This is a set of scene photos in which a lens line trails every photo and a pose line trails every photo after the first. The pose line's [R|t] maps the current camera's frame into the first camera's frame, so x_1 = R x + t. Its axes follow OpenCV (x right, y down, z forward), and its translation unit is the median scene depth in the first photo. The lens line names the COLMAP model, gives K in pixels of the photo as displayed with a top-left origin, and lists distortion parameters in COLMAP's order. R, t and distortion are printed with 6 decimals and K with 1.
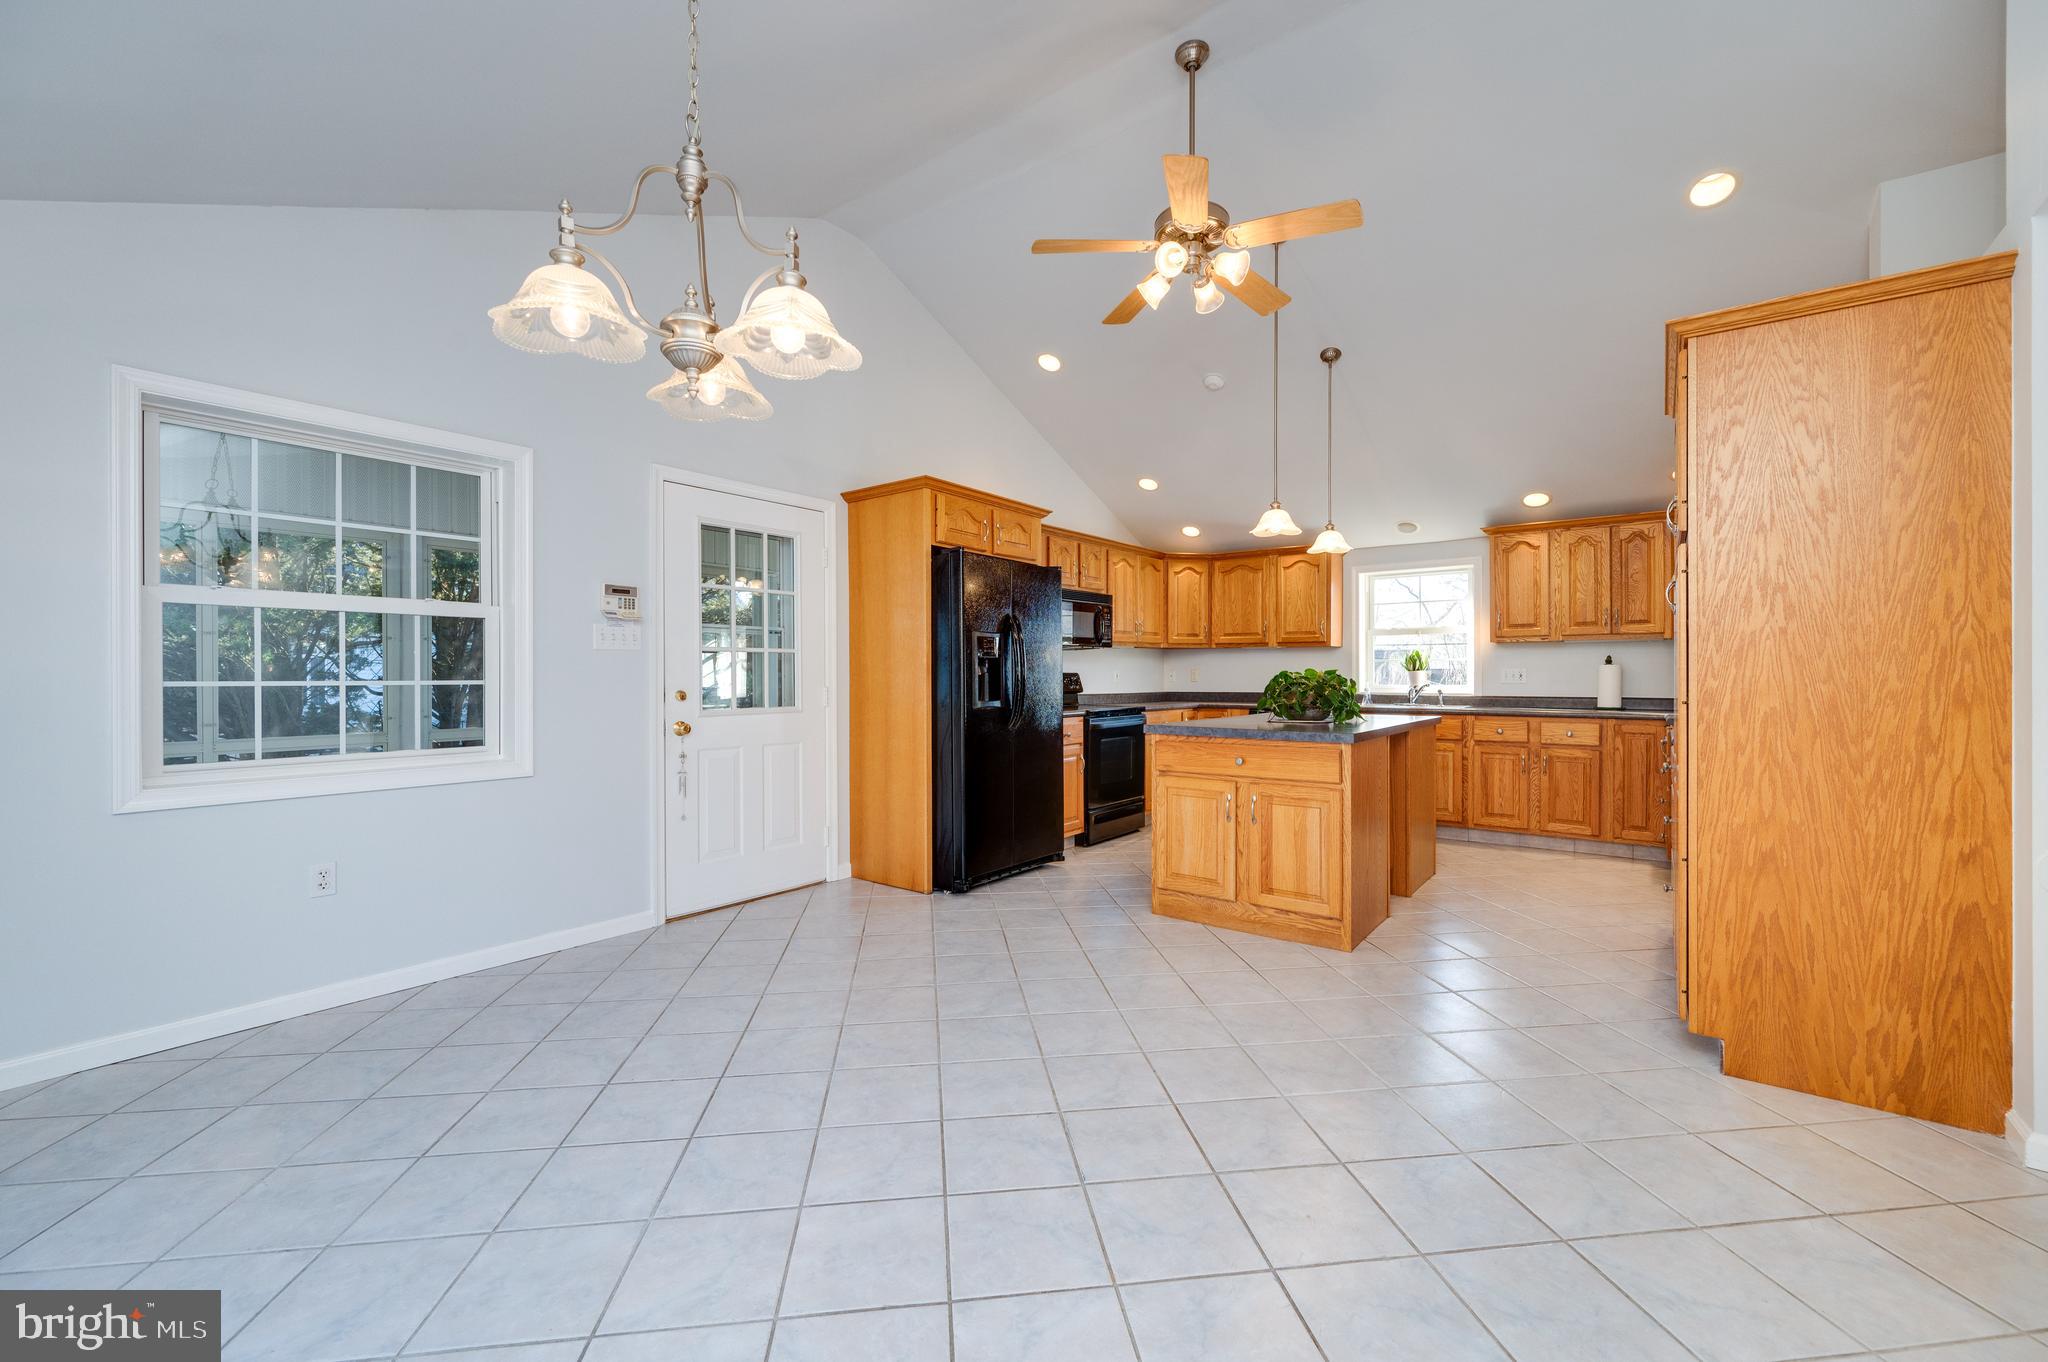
lens RADIAL K [[803.6, 0, 1026.0], [0, 803.6, 676.7], [0, 0, 1]] dist [-0.000357, -0.000163]
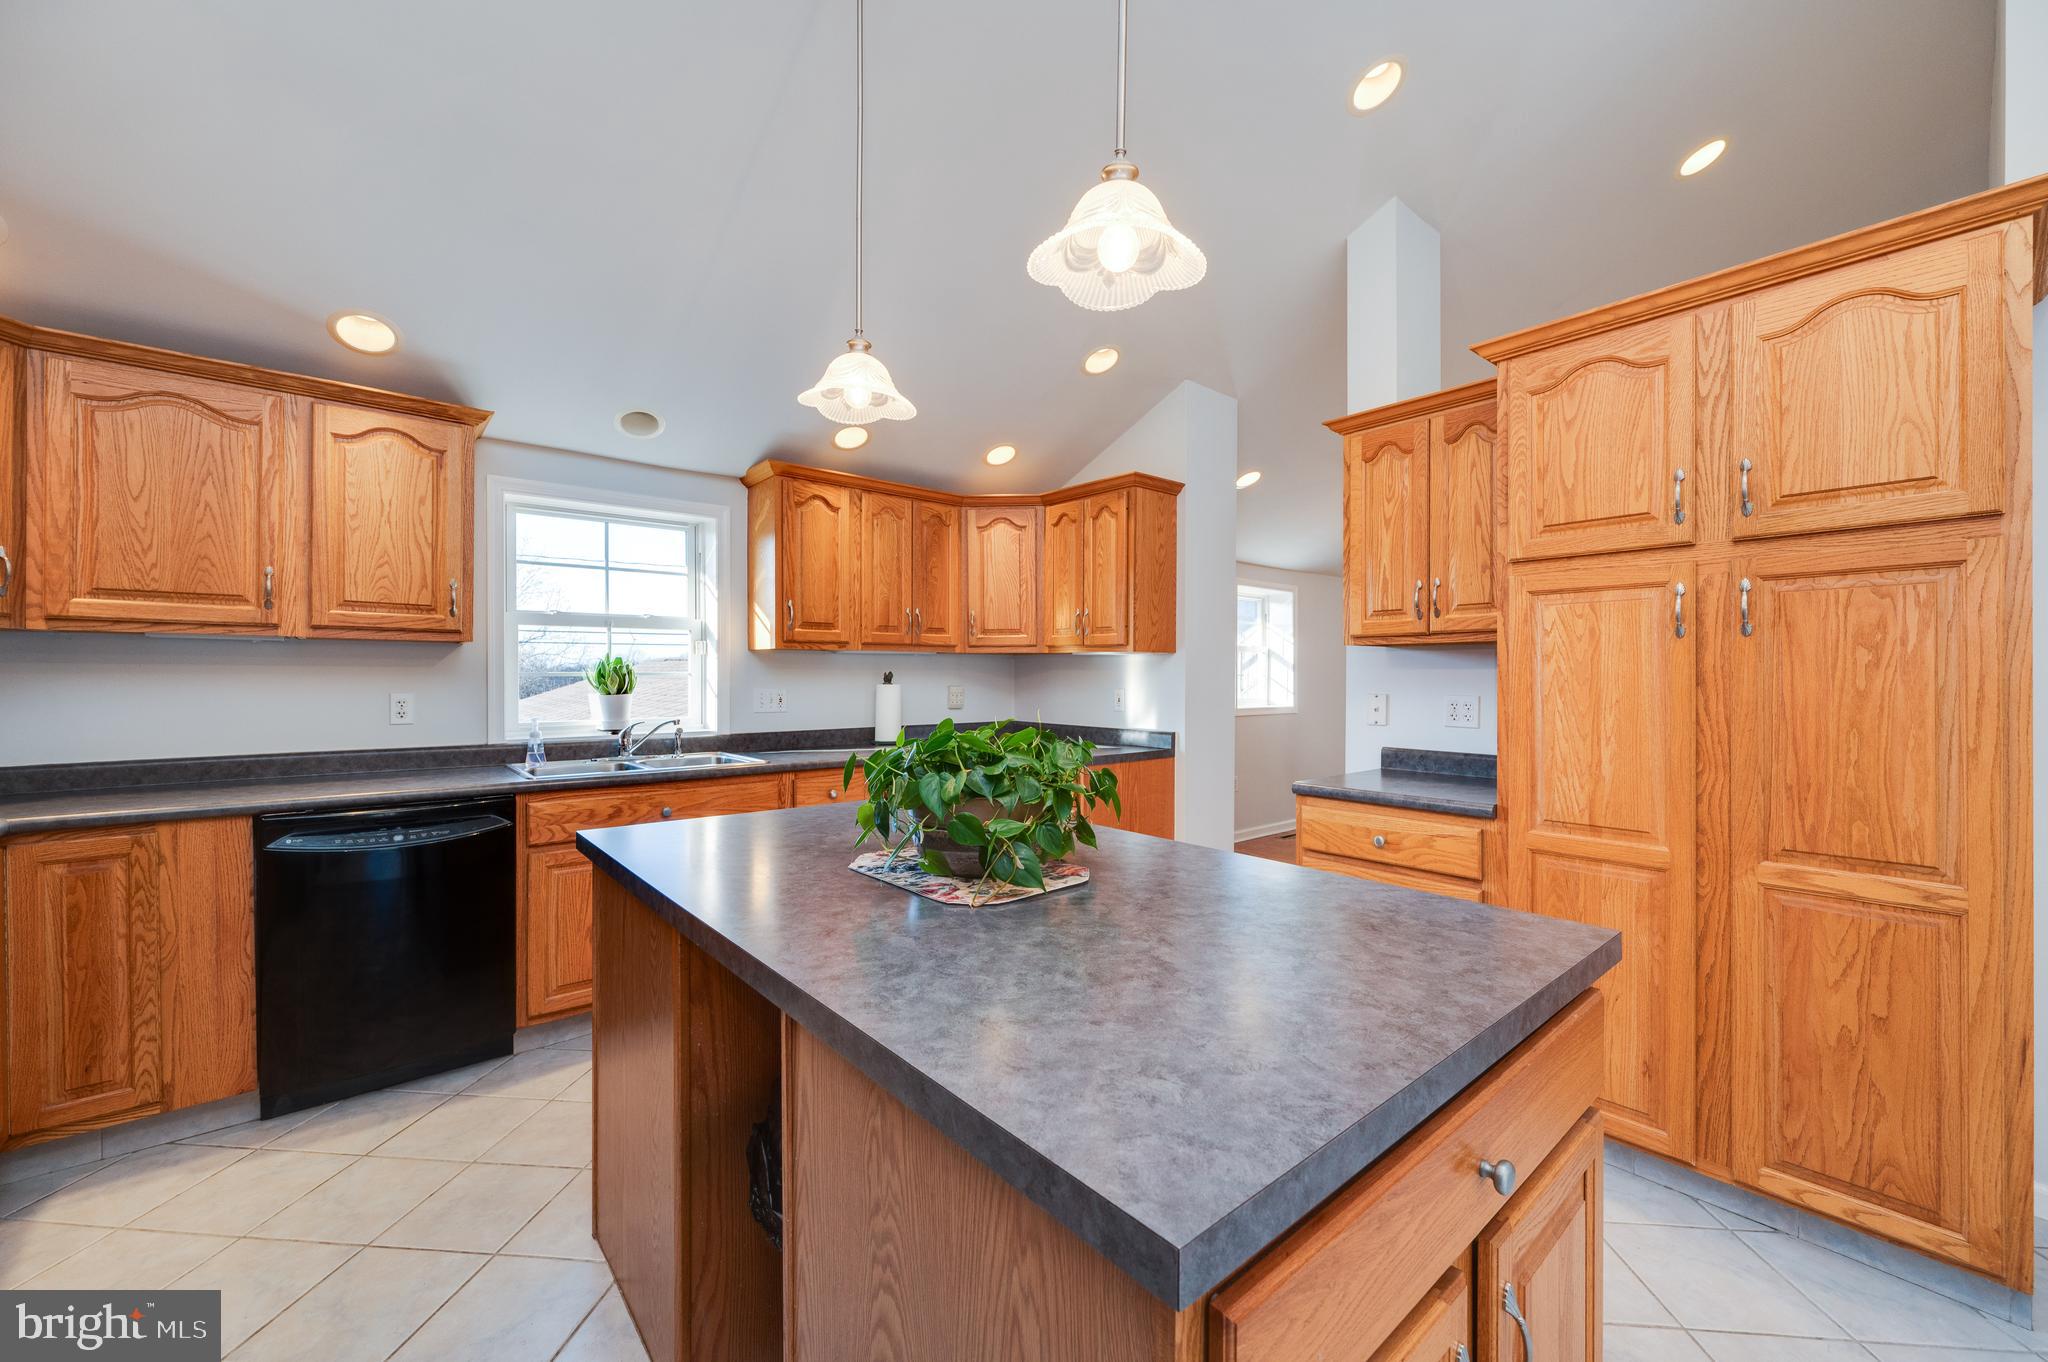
lens RADIAL K [[803.6, 0, 1013.5], [0, 803.6, 677.5], [0, 0, 1]] dist [-0.000357, -0.000163]
pose [[0.218371, -0.004033, 0.975858, 0.013937], [-0.001872, 0.999988, 0.004552, -0.024370], [-0.975864, -0.002821, 0.218360, 0.711974]]
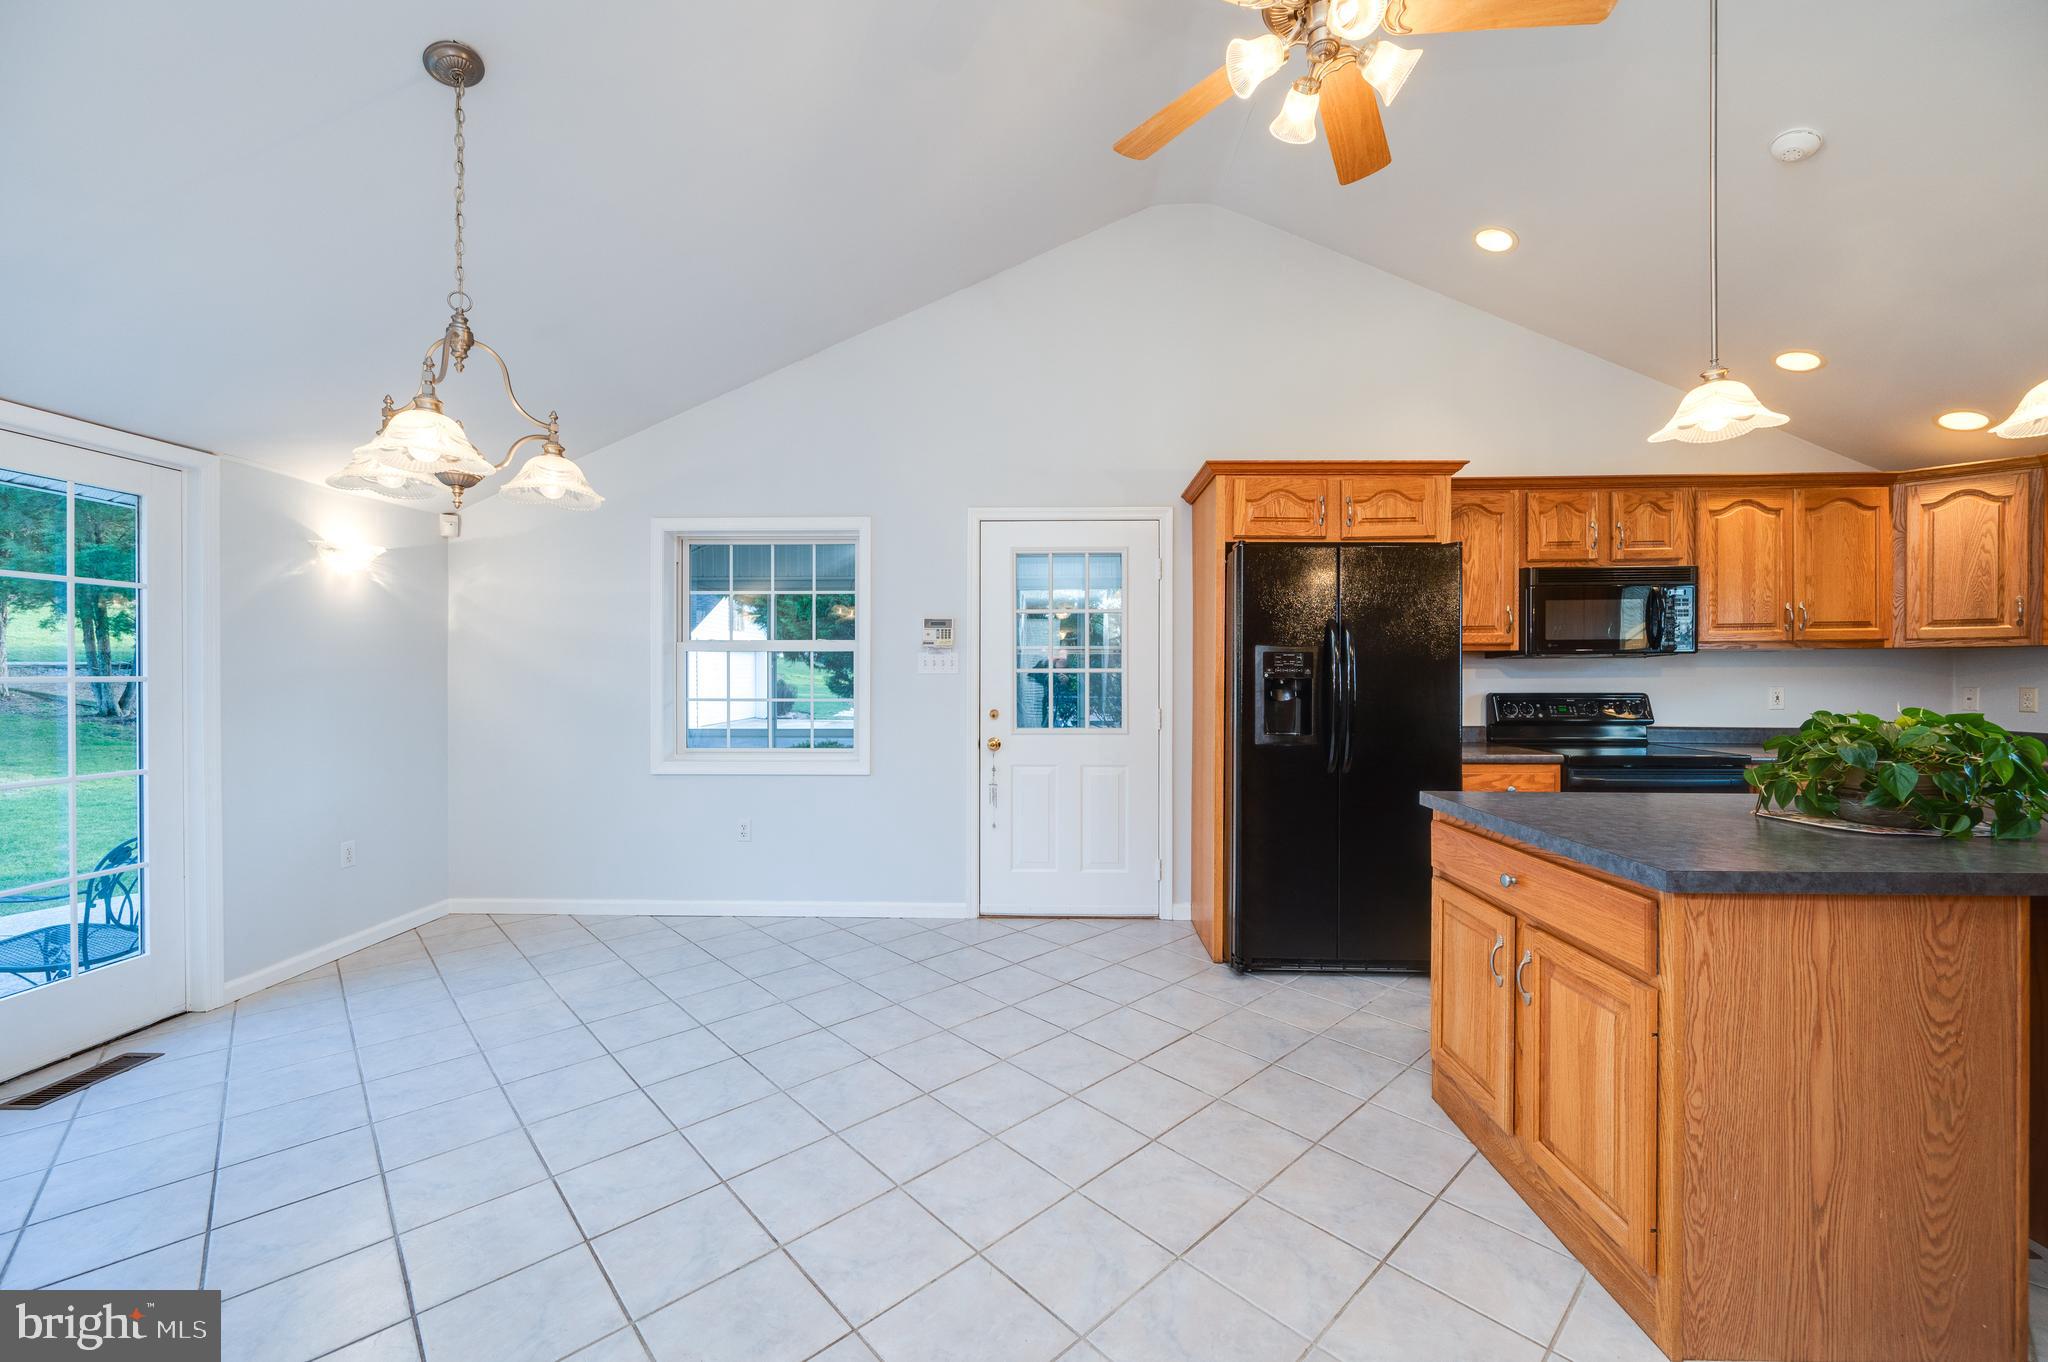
lens RADIAL K [[803.6, 0, 1029.4], [0, 803.6, 674.0], [0, 0, 1]] dist [-0.000357, -0.000163]
pose [[0.590194, 0.002929, -0.807256, 0.333996], [-0.002202, 0.999996, 0.002018, -0.023258], [0.807259, 0.000586, 0.590198, 0.270950]]
